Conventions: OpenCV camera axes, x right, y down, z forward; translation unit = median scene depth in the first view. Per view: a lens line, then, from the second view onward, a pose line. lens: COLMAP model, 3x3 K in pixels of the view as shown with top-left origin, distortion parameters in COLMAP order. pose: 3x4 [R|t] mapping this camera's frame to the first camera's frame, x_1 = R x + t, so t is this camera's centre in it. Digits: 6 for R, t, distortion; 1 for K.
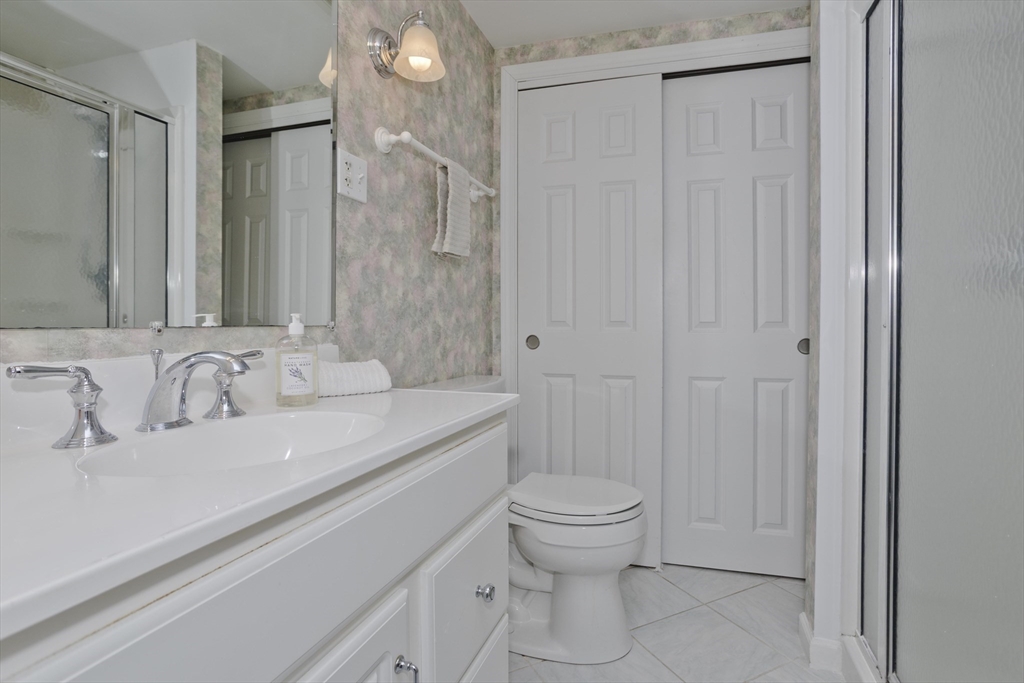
lens RADIAL K [[500.9, 0, 568.5], [0, 500.9, 325.9], [0, 0, 1]] dist [-0.034897, 0.018423]
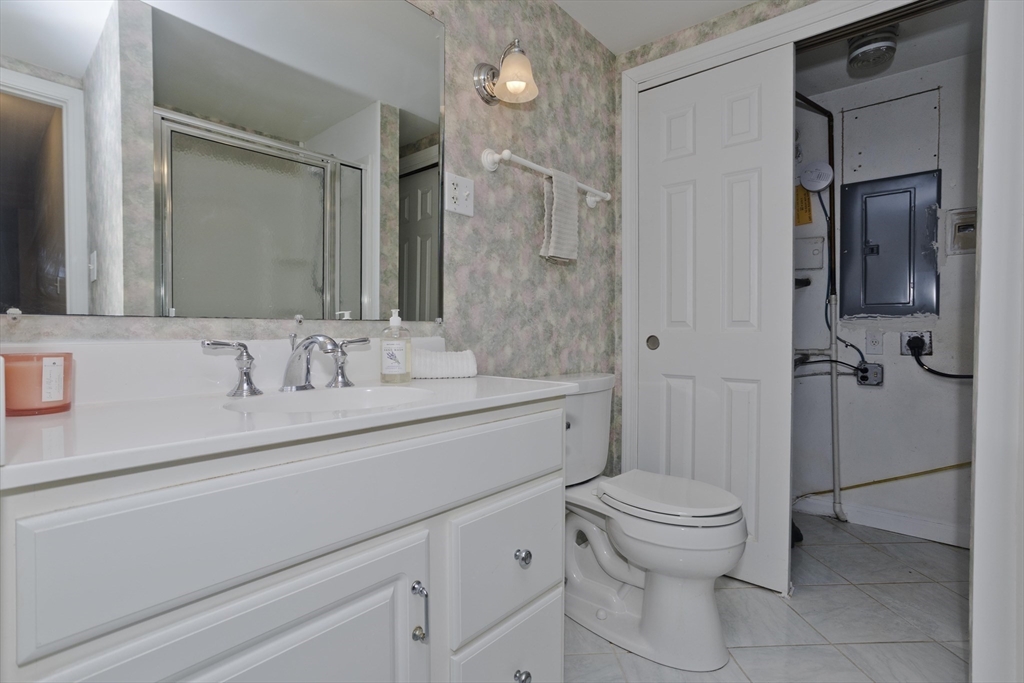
lens RADIAL K [[500.9, 0, 540.4], [0, 500.9, 337.8], [0, 0, 1]] dist [-0.034897, 0.018423]
pose [[0.911666, 0.006833, -0.410875, 0.188846], [-0.003729, 0.999958, 0.008357, 0.021665], [0.410915, -0.006087, 0.911653, 0.001486]]
